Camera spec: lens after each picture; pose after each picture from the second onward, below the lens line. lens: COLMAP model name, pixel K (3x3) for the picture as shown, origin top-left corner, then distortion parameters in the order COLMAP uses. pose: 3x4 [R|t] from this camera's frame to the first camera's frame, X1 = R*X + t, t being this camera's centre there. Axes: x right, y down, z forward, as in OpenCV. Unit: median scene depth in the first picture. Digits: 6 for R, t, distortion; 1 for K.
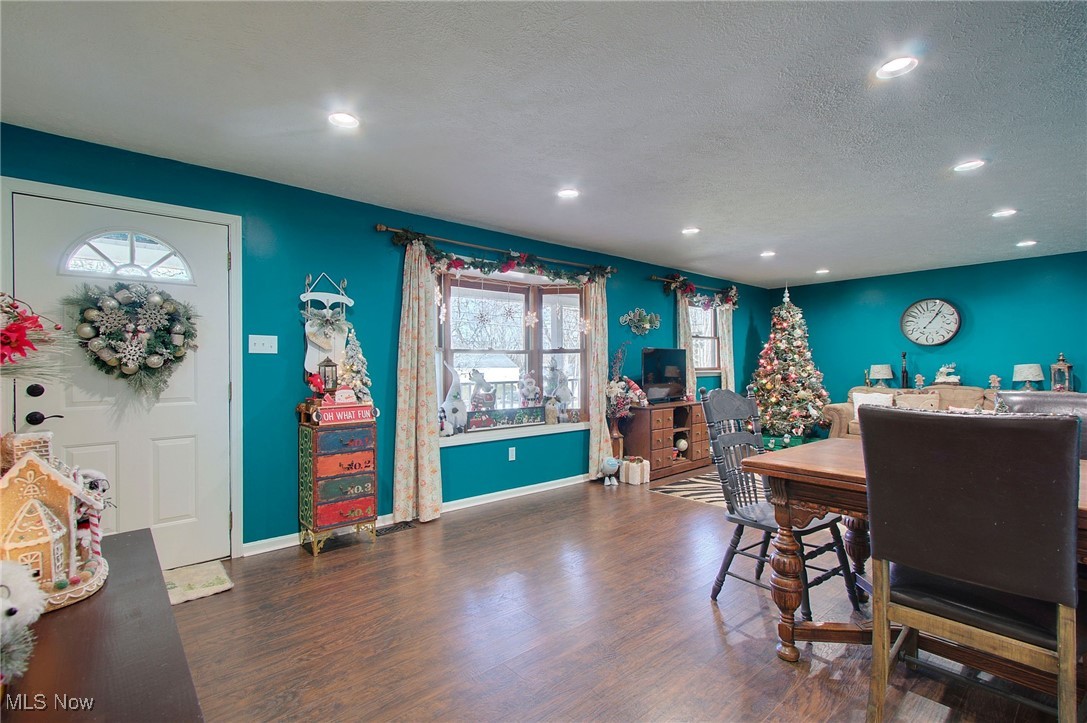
lens RADIAL K [[523.8, 0, 543.5], [0, 523.8, 361.5], [0, 0, 1]] dist [0.002403, 0.000169]
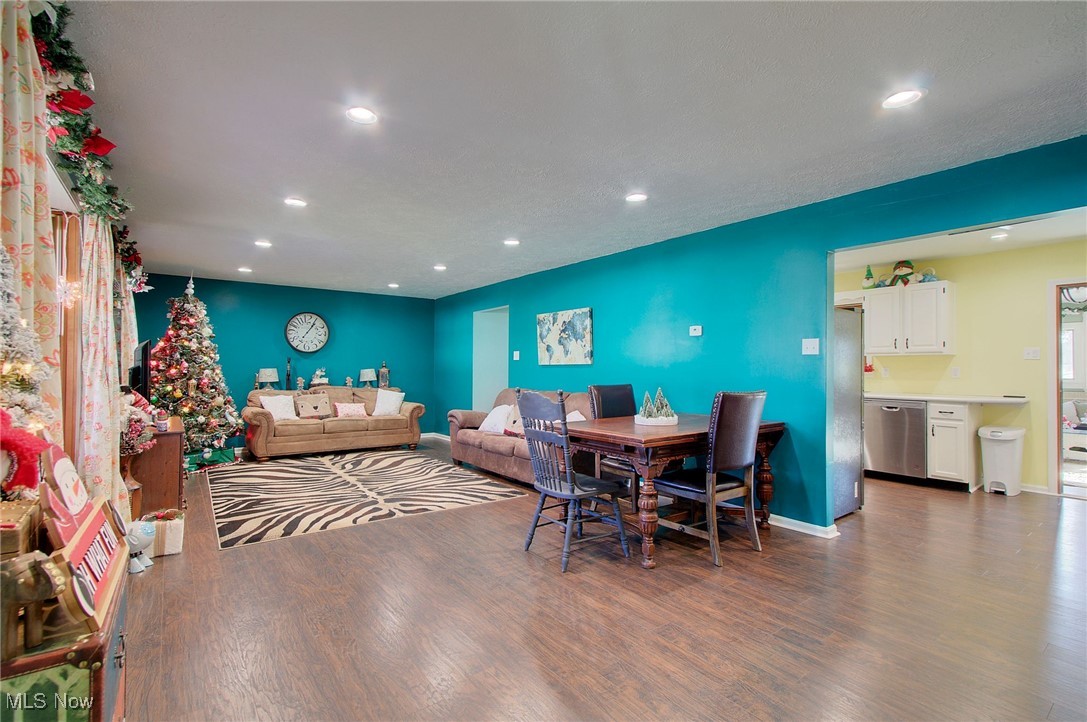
lens RADIAL K [[496.6, 0, 543.5], [0, 496.6, 361.0], [0, 0, 1]] dist [0.000472, 0.000156]
pose [[0.073081, 0.021005, 0.997105, -0.406494], [-0.014110, 0.999700, -0.020025, 0.004385], [-0.997226, -0.012605, 0.073356, 0.500685]]
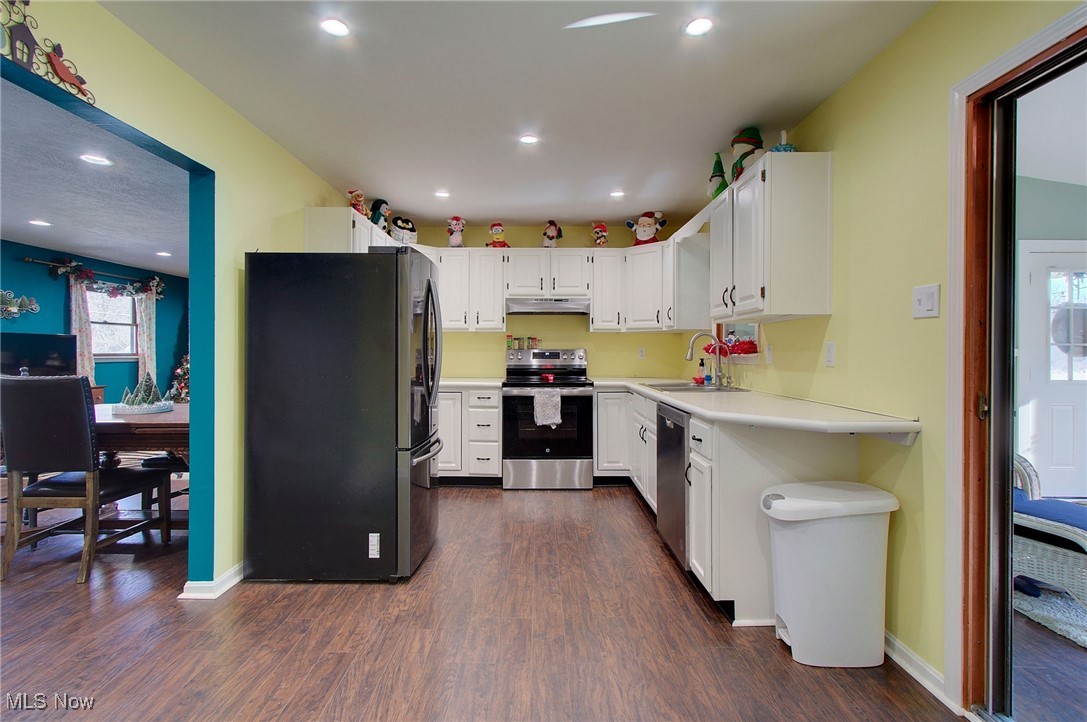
lens RADIAL K [[494.4, 0, 536.2], [0, 494.4, 350.3], [0, 0, 1]] dist [0.001914, 0.000728]
pose [[0.663359, 0.009235, 0.748244, 0.174106], [-0.012444, 0.999922, -0.001310, -0.003665], [-0.748198, -0.008442, 0.663422, -0.362917]]
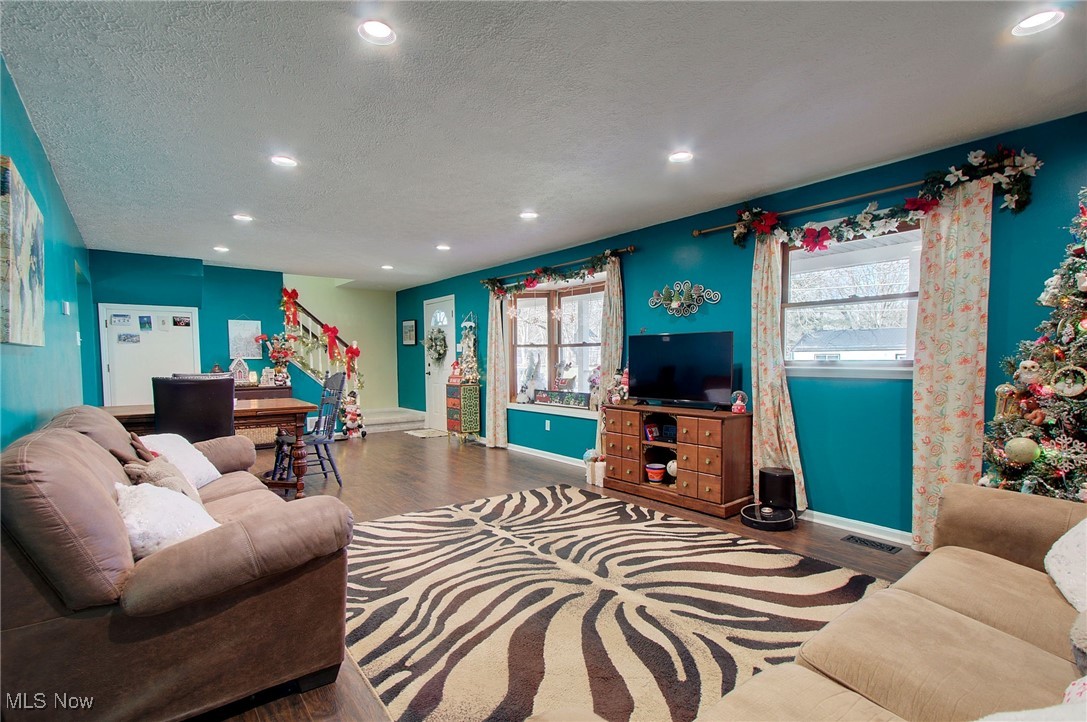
lens RADIAL K [[523.8, 0, 543.5], [0, 523.8, 361.0], [0, 0, 1]] dist [0.002403, 0.000169]
pose [[-0.053114, 0.015880, -0.998462, 1.116565], [0.015167, 0.999771, 0.015094, -0.002221], [0.998473, -0.014342, -0.053343, 0.960352]]
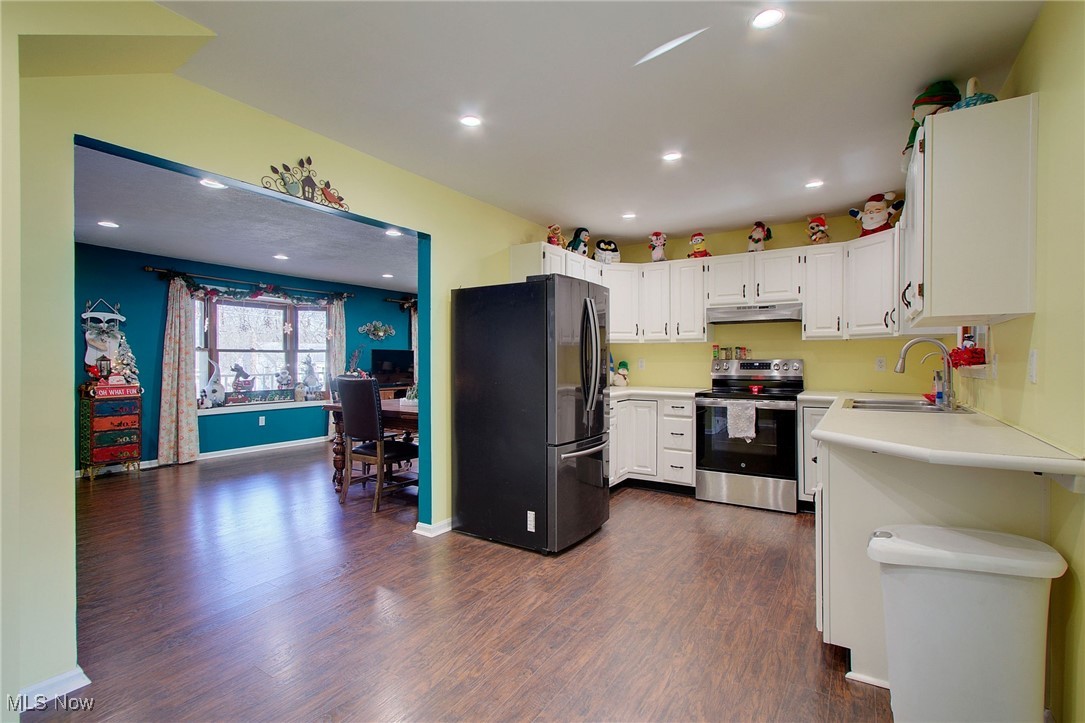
lens RADIAL K [[495.7, 0, 542.5], [0, 495.7, 361.5], [0, 0, 1]] dist [0.000472, 0.000156]
pose [[0.961117, 0.005603, 0.276085, 0.282245], [-0.008217, 0.999932, 0.008311, -0.007640], [-0.276020, -0.010257, 0.961097, -0.501121]]
